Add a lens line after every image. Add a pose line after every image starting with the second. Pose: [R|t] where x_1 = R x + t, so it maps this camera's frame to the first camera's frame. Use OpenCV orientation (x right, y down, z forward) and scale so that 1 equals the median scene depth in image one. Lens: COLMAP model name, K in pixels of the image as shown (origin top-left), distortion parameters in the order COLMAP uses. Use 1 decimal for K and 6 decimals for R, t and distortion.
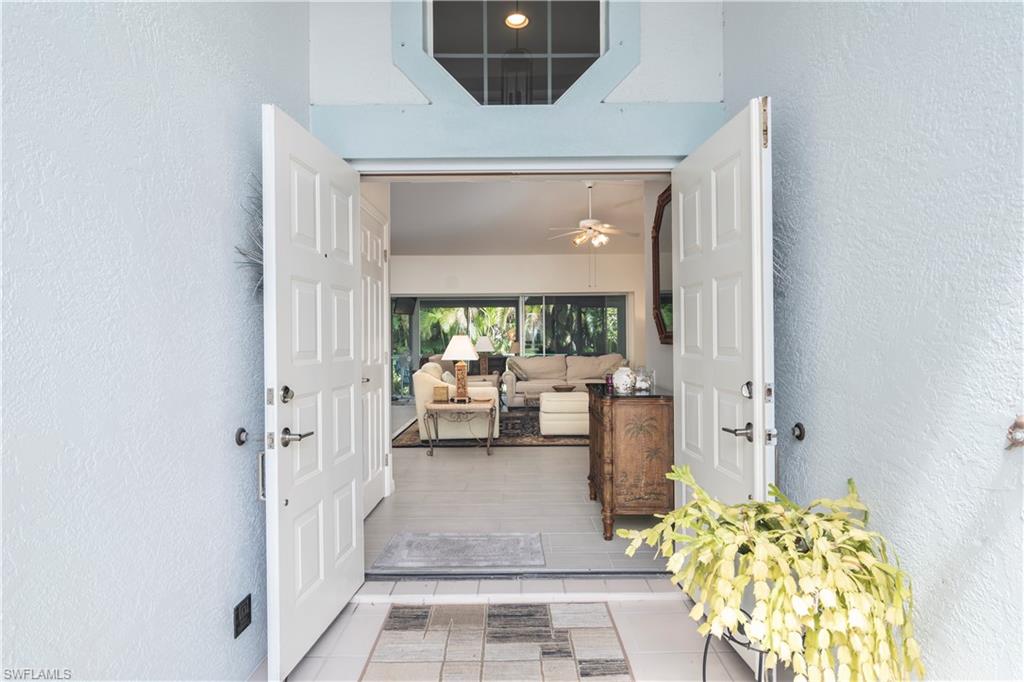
lens RADIAL K [[561.5, 0, 512.0], [0, 561.5, 341.0], [0, 0, 1]] dist [0.000006, -0.000006]
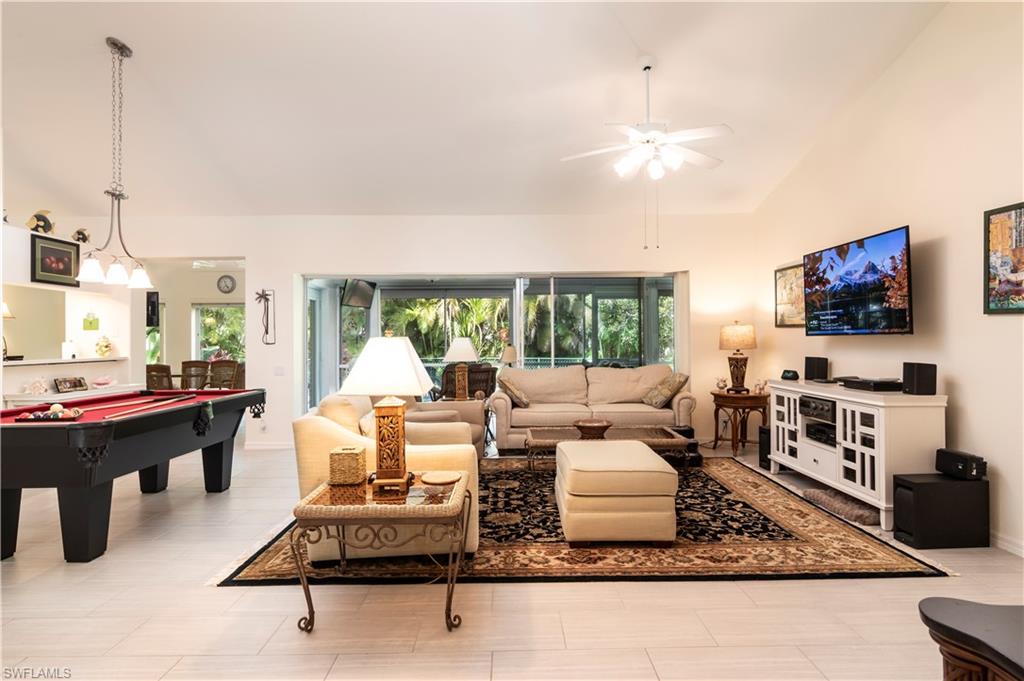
lens RADIAL K [[544.3, 0, 512.0], [0, 544.3, 340.5], [0, 0, 1]] dist [-0.000729, -0.000229]
pose [[0.999880, 0.002343, 0.015324, -0.001365], [-0.002338, 0.999997, -0.000378, -0.004900], [-0.015325, 0.000342, 0.999883, 0.365741]]
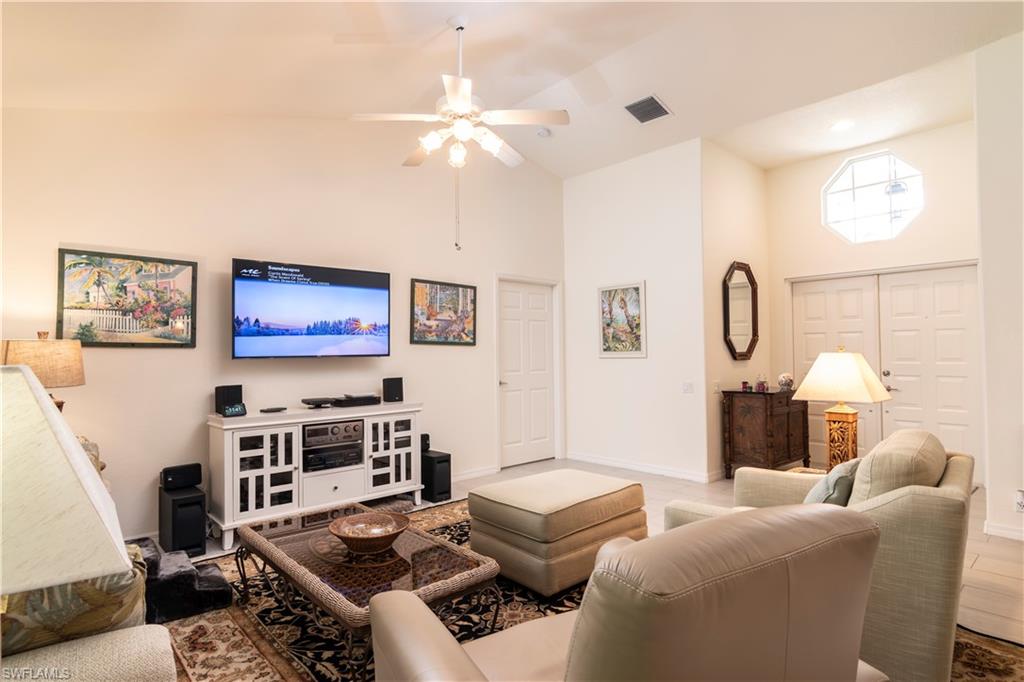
lens RADIAL K [[544.3, 0, 512.0], [0, 544.3, 341.0], [0, 0, 1]] dist [-0.000729, -0.000229]
pose [[-0.674556, 0.031033, 0.737571, -0.165680], [0.018261, 0.999512, -0.025353, -0.009624], [-0.737998, -0.003633, -0.674793, 1.015787]]
